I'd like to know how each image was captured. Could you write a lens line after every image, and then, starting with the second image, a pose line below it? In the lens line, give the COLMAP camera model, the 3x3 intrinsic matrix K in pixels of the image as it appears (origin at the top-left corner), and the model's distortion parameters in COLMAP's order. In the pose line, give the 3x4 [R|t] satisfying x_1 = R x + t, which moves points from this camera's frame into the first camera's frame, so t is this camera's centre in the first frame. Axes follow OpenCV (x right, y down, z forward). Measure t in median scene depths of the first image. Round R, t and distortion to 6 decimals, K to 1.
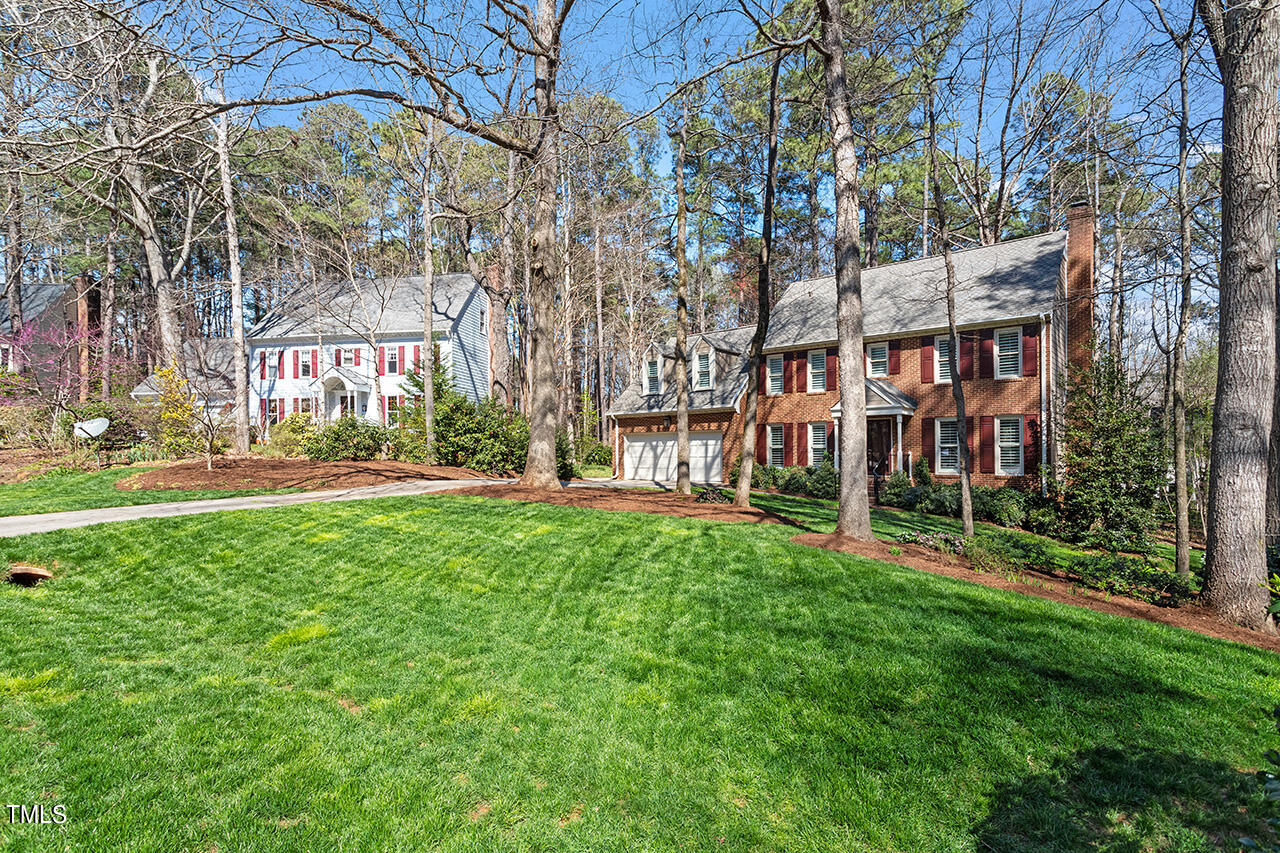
lens RADIAL K [[607.6, 0, 640.0], [0, 607.6, 426.5], [0, 0, 1]] dist [0.017041, 0.000349]
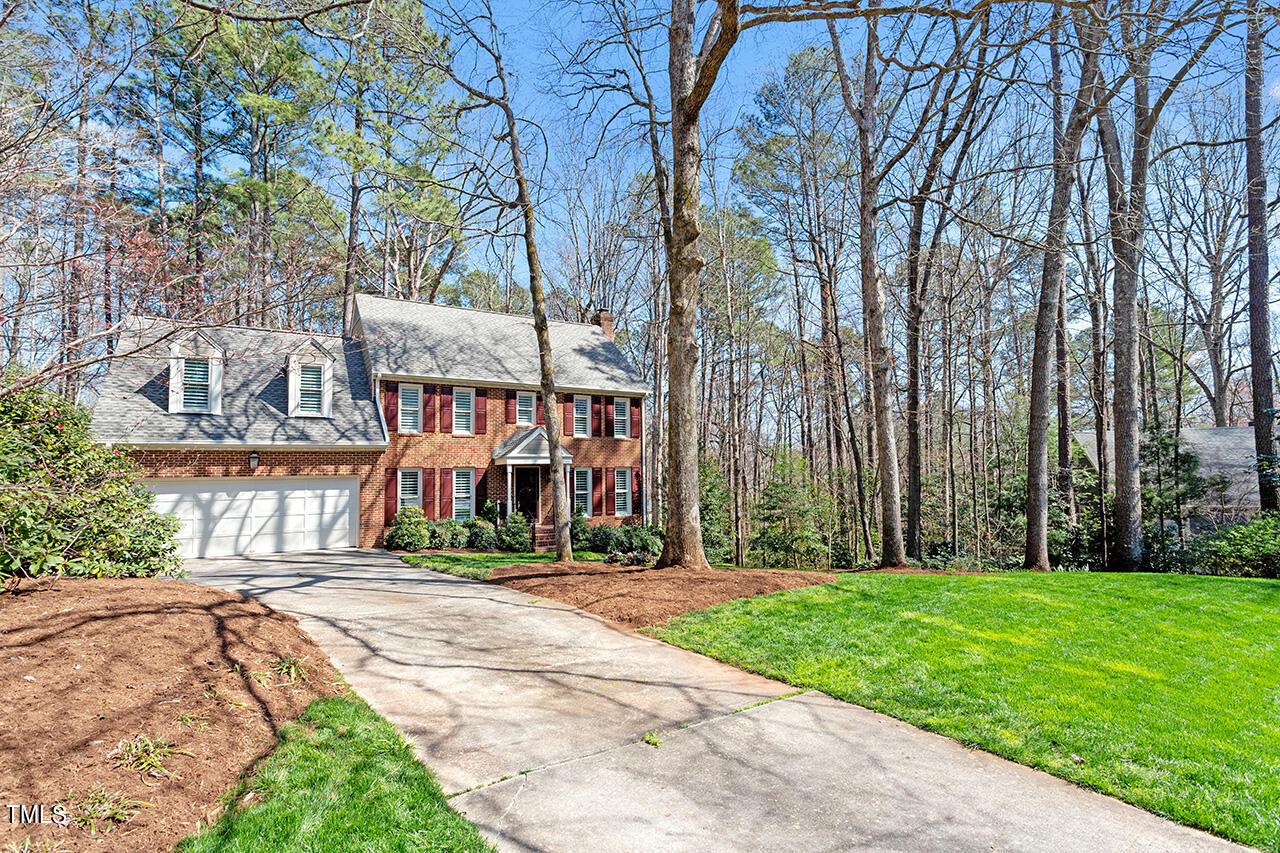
lens RADIAL K [[622.5, 0, 640.3], [0, 622.5, 413.6], [0, 0, 1]] dist [0.018538, 0.000027]
pose [[0.328941, 0.106292, 0.938349, -0.456684], [-0.019850, 0.994204, -0.105661, 0.004102], [-0.944142, 0.016130, 0.329145, 0.424292]]
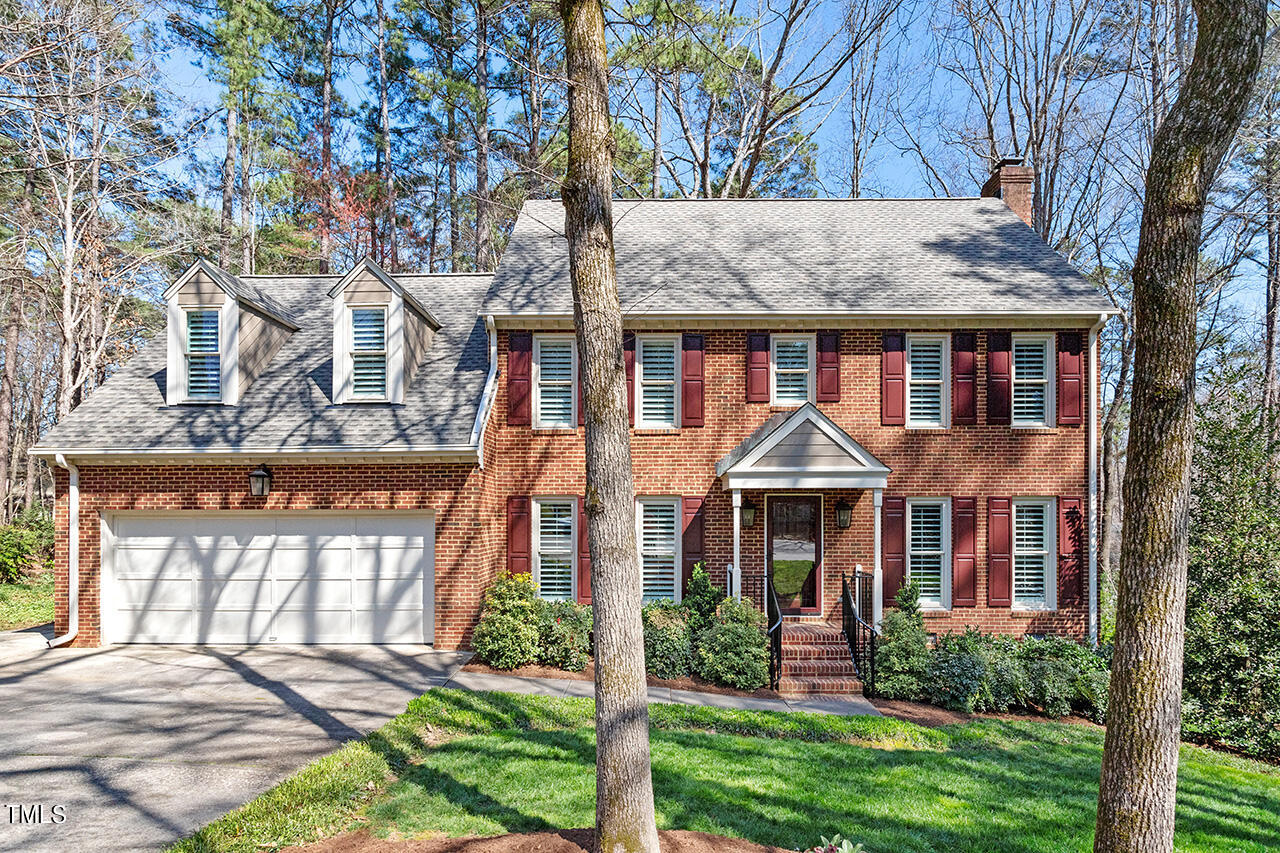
lens RADIAL K [[771.7, 0, 647.9], [0, 771.7, 495.2], [0, 0, 1]] dist [-0.001524, -0.000355]
pose [[0.791684, 0.026038, 0.610375, -0.051367], [-0.030208, 0.999538, -0.003458, -0.006223], [-0.610183, -0.015700, 0.792105, 0.525199]]
